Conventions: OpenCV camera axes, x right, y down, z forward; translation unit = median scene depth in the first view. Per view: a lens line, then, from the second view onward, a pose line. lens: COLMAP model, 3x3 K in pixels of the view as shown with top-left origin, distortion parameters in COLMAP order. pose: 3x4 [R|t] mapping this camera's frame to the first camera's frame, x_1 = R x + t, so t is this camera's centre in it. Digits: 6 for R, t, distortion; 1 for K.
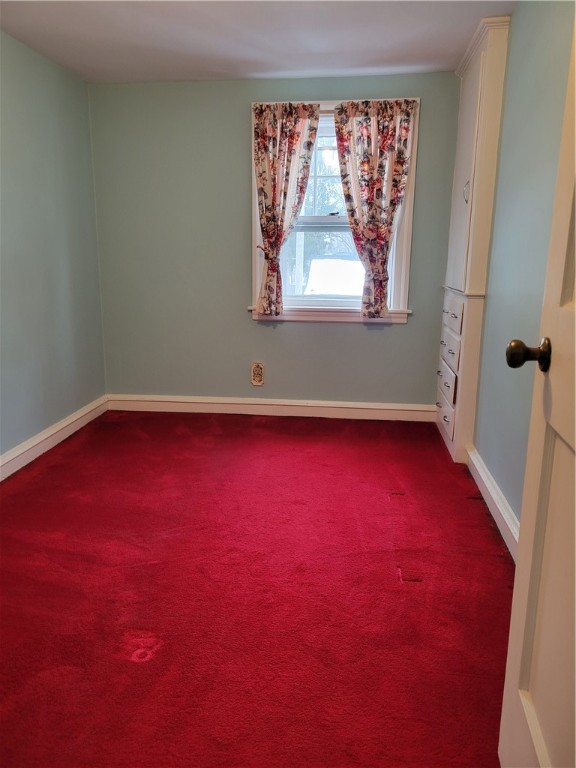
lens RADIAL K [[570.0, 0, 286.8], [0, 570.0, 386.6], [0, 0, 1]] dist [0.058130, -0.044459]
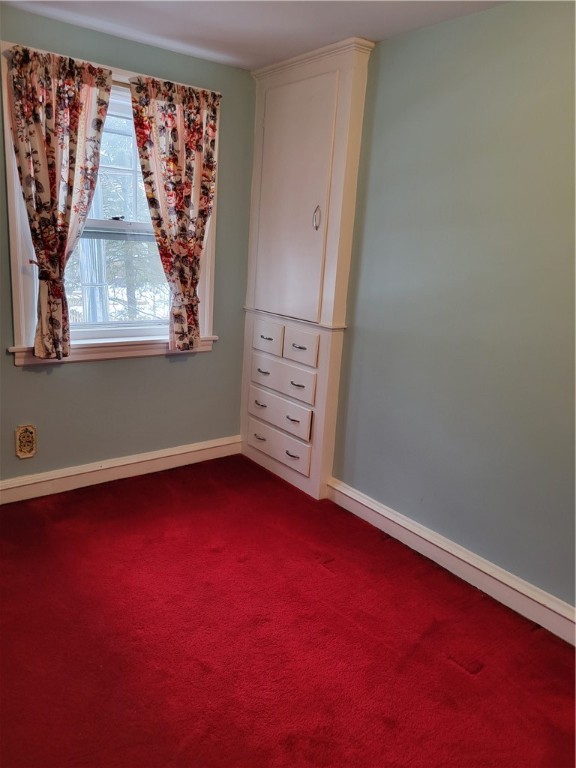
lens RADIAL K [[570.0, 0, 287.6], [0, 570.0, 379.6], [0, 0, 1]] dist [0.058130, -0.044459]
pose [[0.707489, -0.135014, 0.693708, -0.337159], [0.106763, 0.990735, 0.083939, -0.135857], [-0.698614, 0.014676, 0.715348, 0.315194]]
